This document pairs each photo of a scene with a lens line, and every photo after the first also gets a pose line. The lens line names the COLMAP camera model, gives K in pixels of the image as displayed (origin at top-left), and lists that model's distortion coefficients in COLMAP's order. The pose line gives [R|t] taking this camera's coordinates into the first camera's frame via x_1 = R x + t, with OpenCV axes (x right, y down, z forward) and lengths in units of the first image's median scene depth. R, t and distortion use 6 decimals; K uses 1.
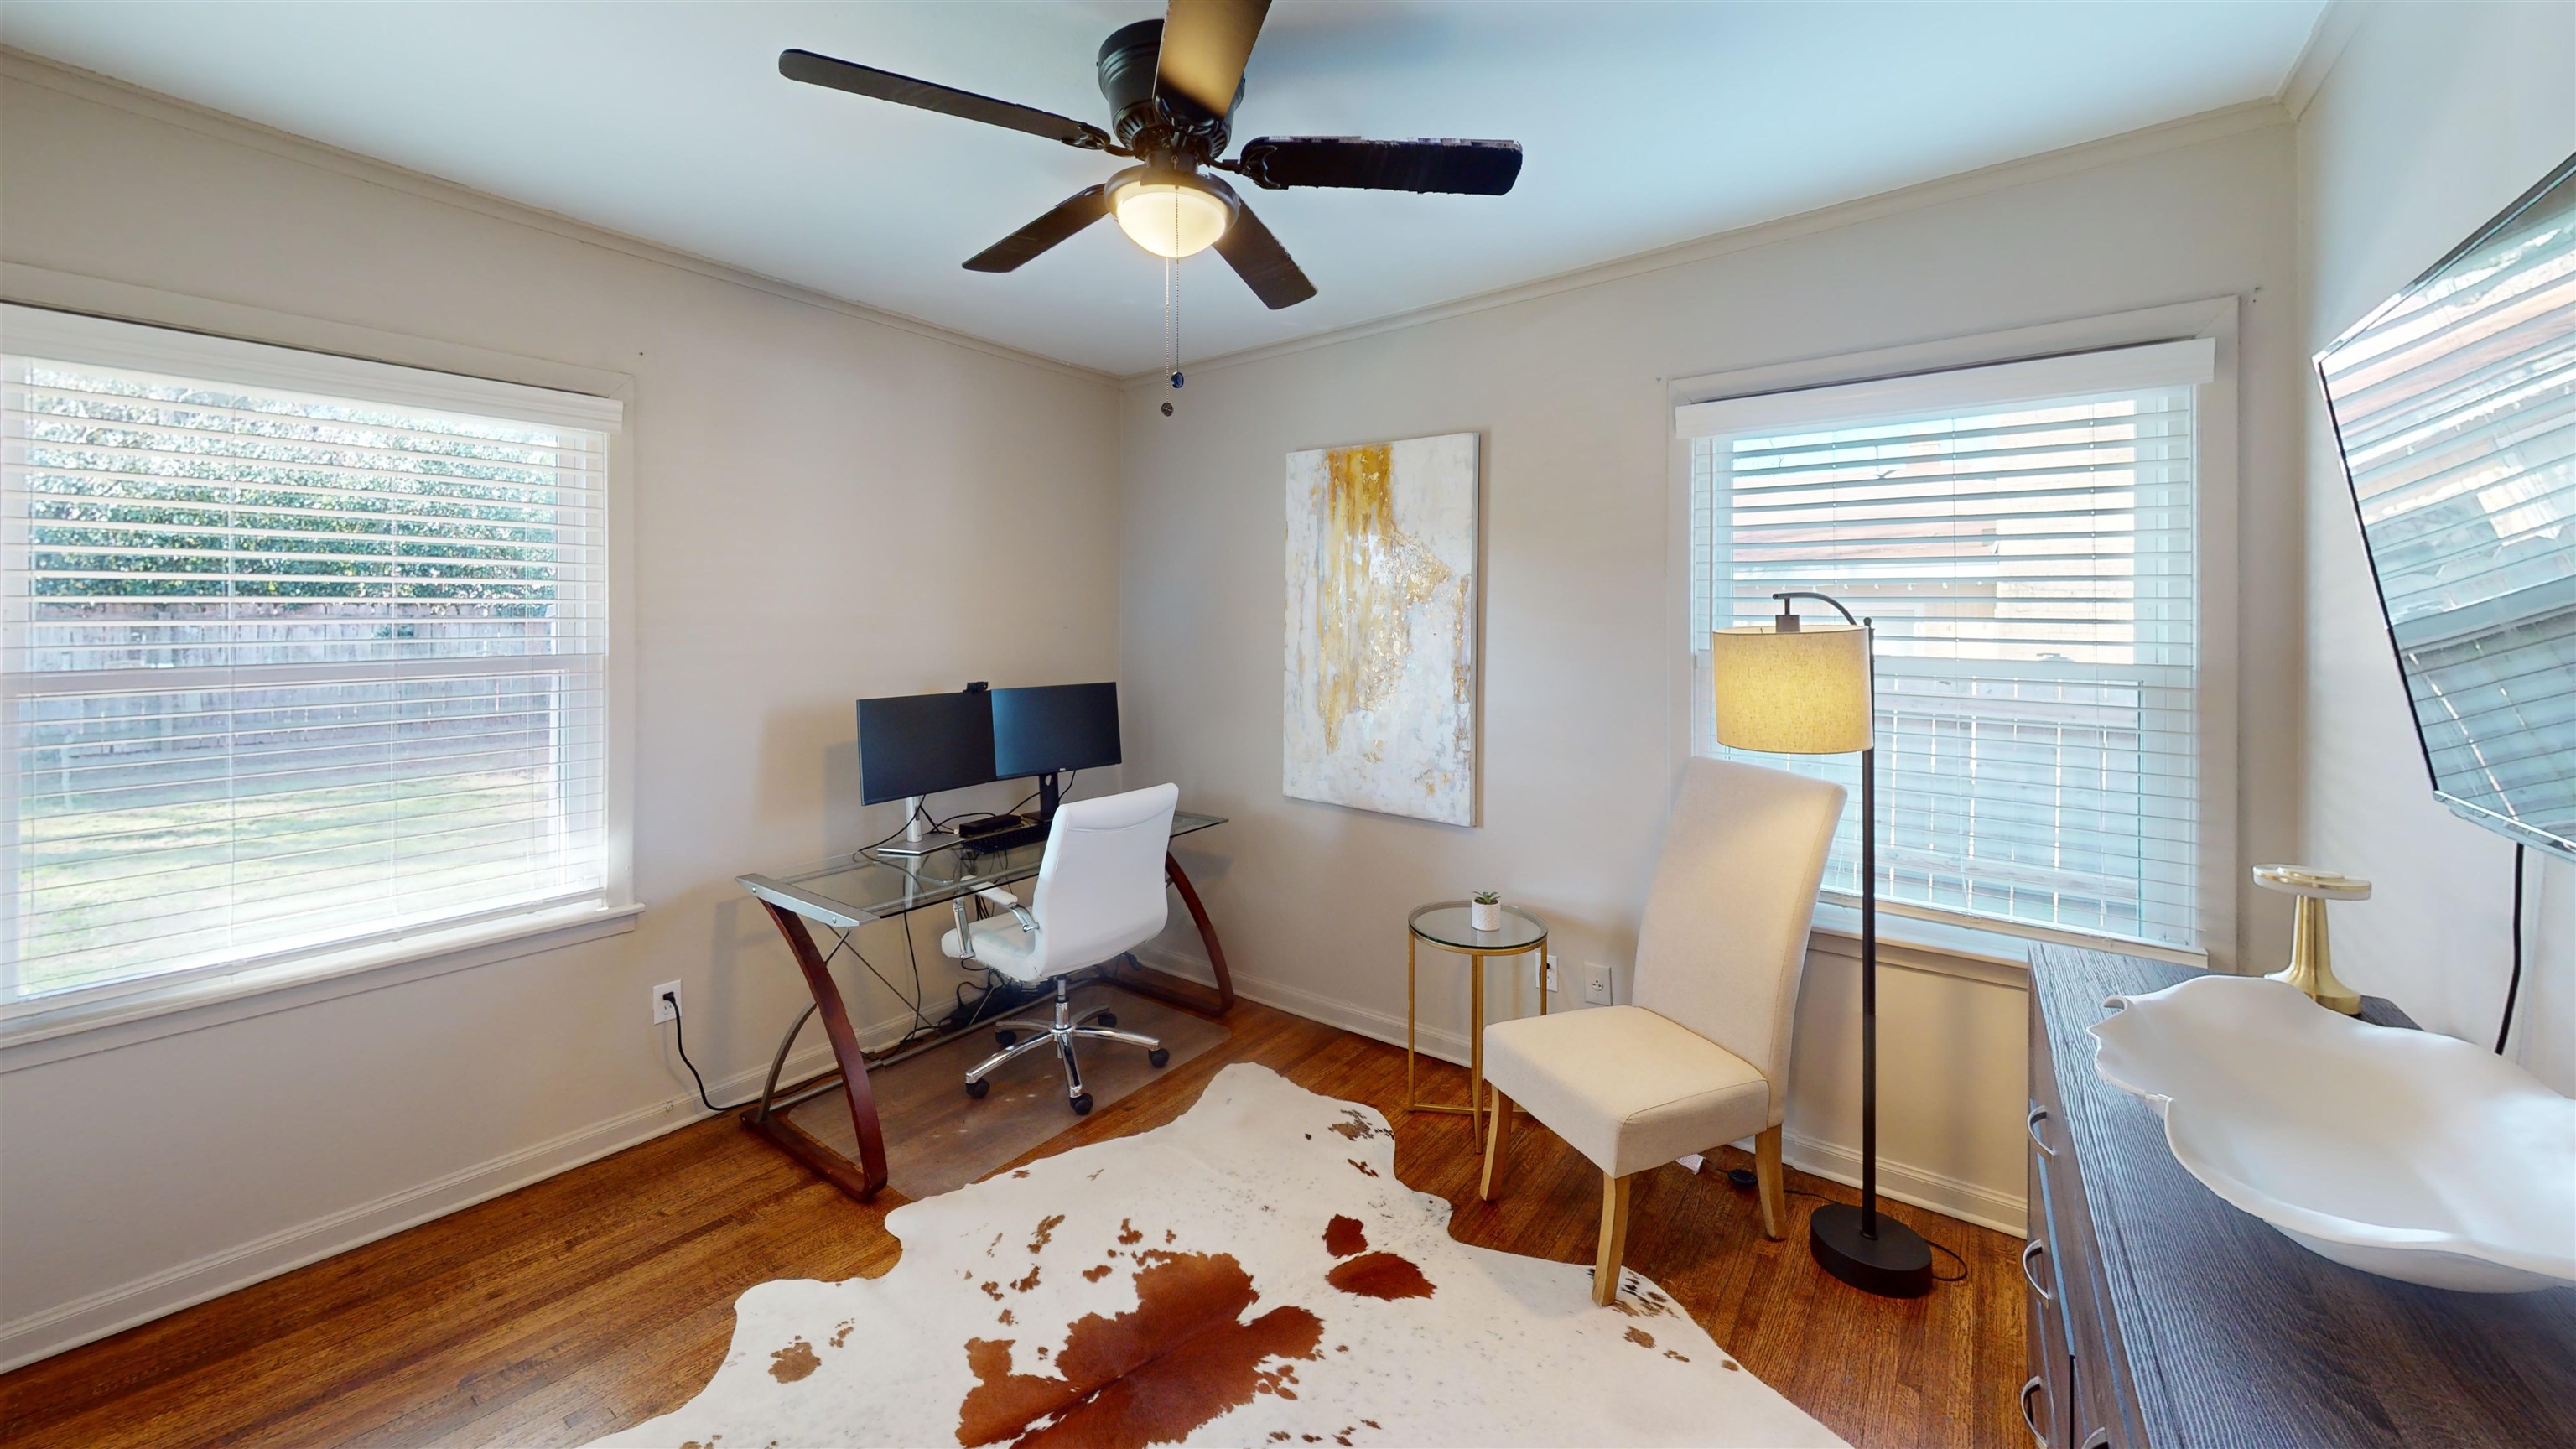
lens RADIAL K [[994.0, 0, 1292.1], [0, 994.0, 721.7], [0, 0, 1]] dist [-0.000609, 0.000044]
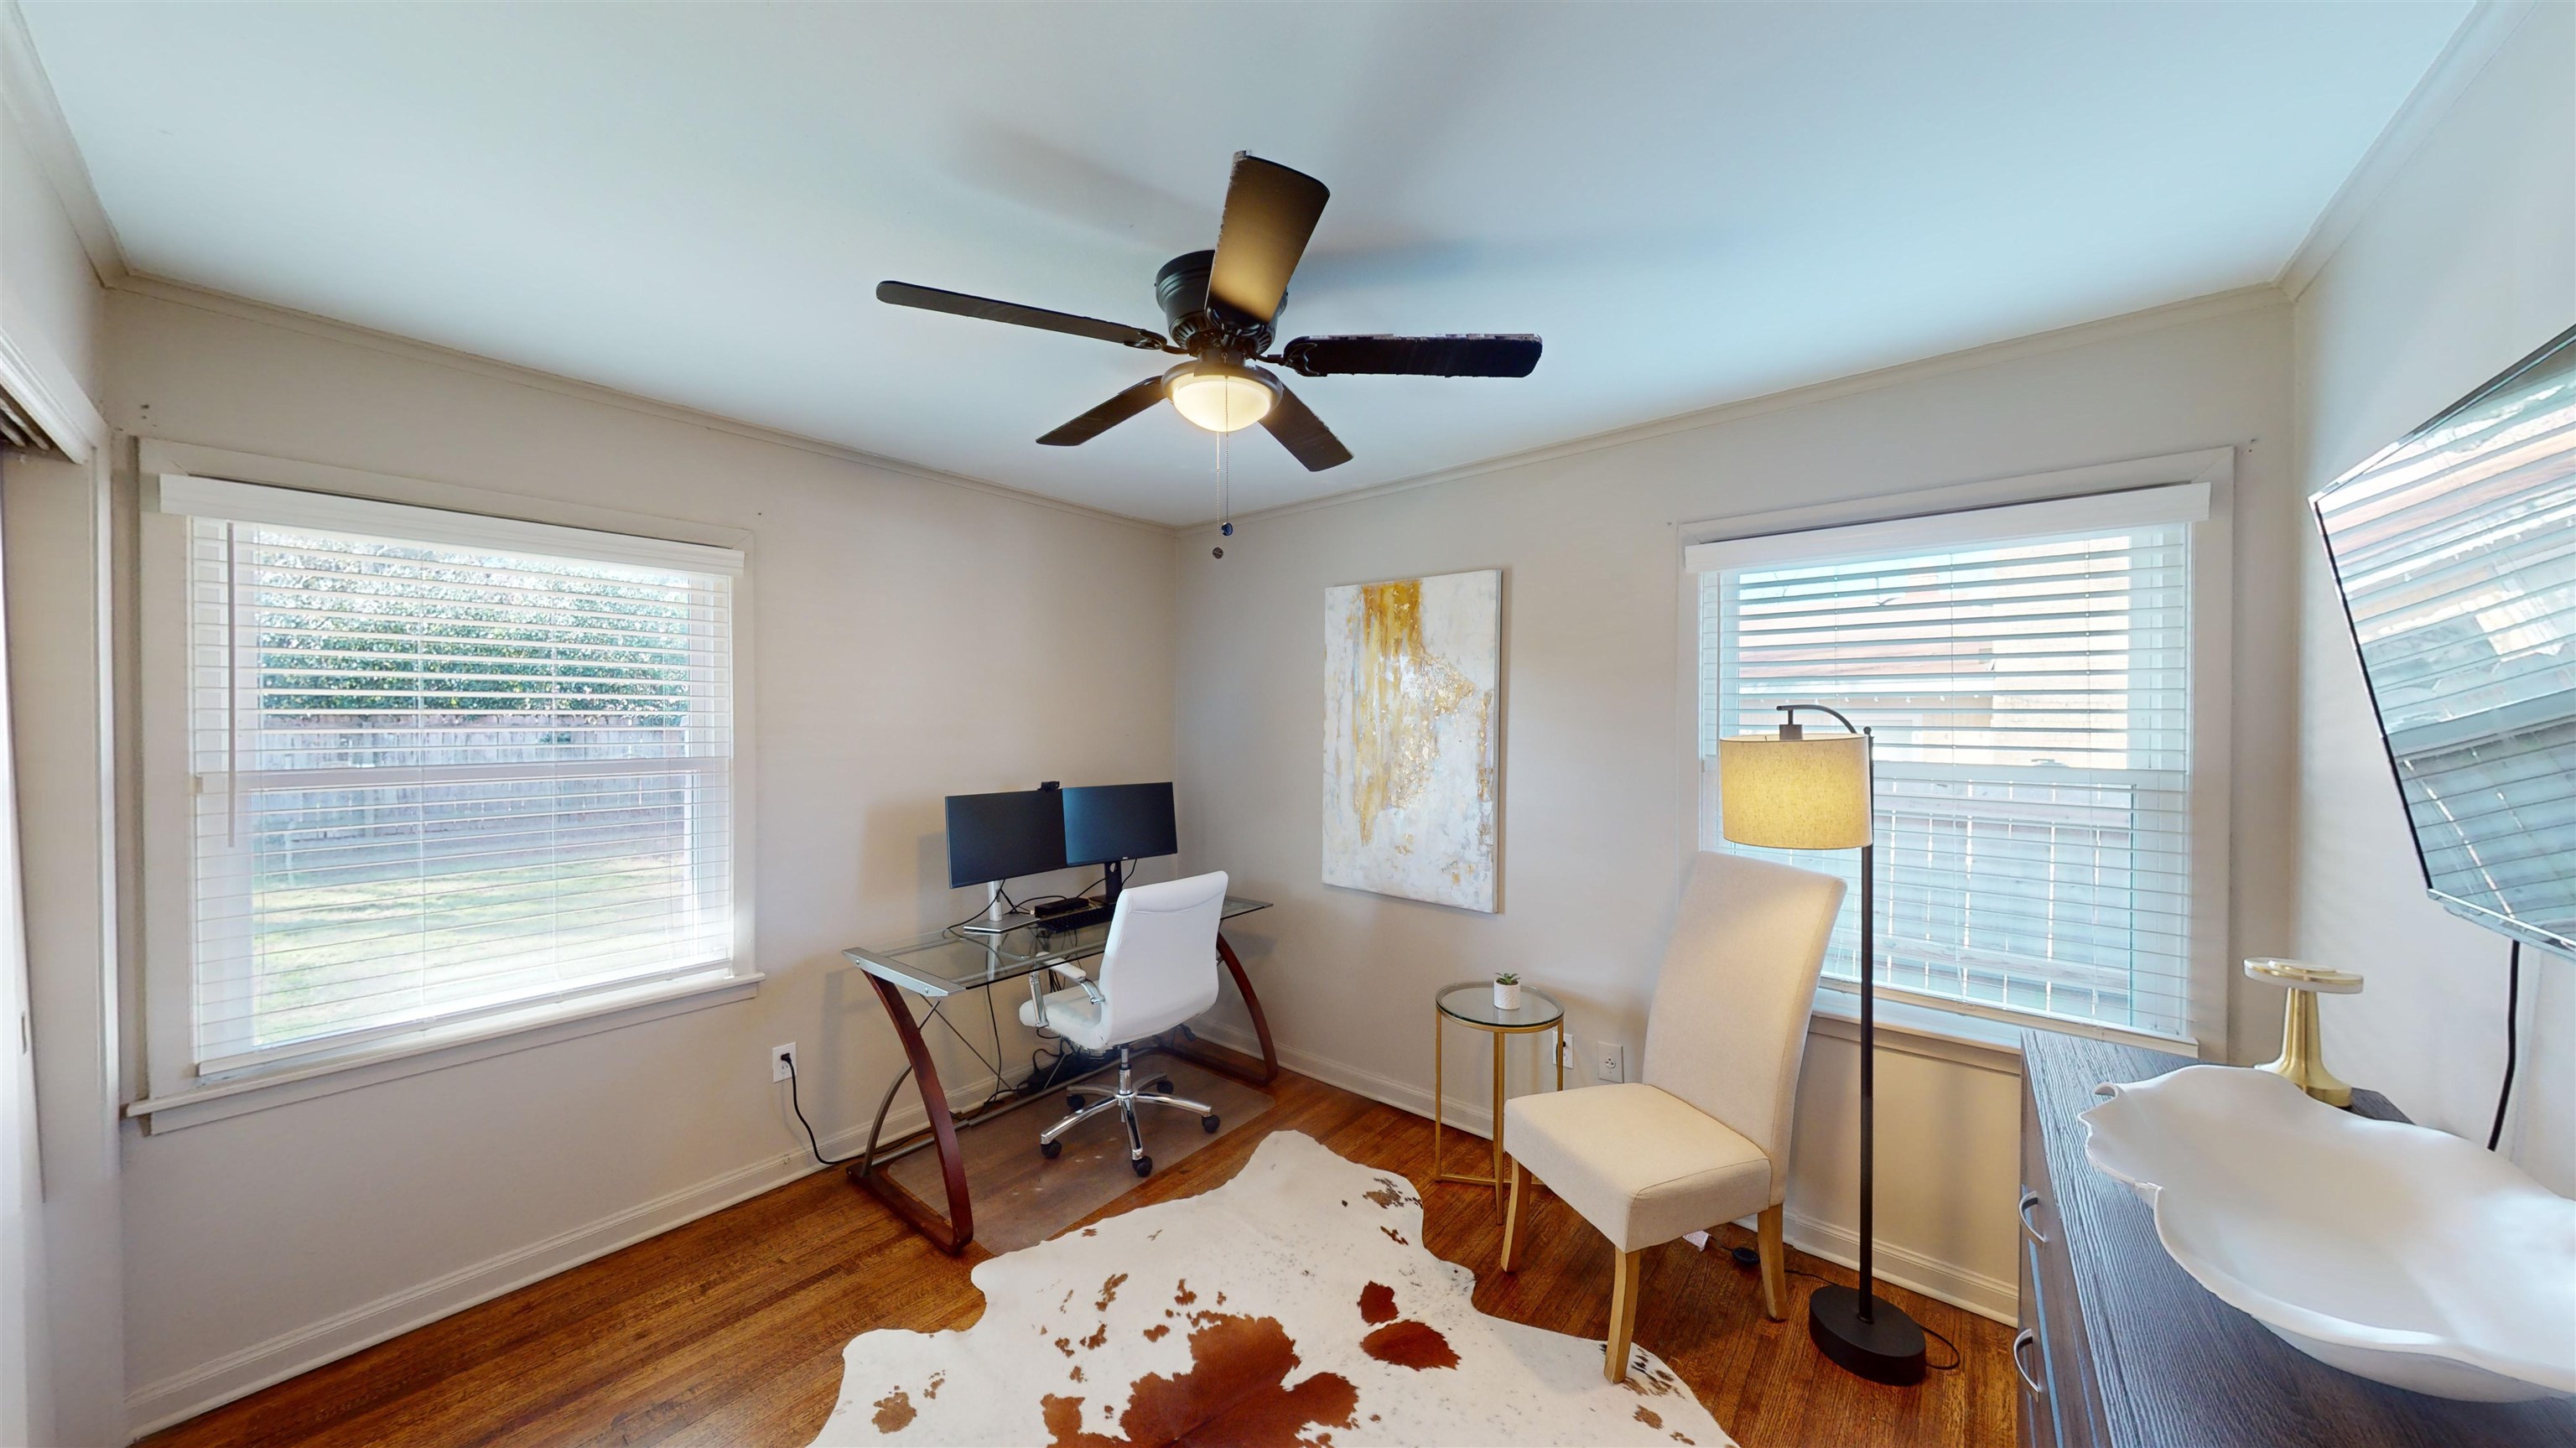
lens RADIAL K [[896.8, 0, 1283.4], [0, 896.8, 725.1], [0, 0, 1]] dist [-0.000335, -0.000090]
pose [[0.998627, 0.000417, -0.052382, 0.000096], [0.000034, 0.999963, 0.008611, -0.122195], [0.052384, -0.008601, 0.998590, 0.000282]]
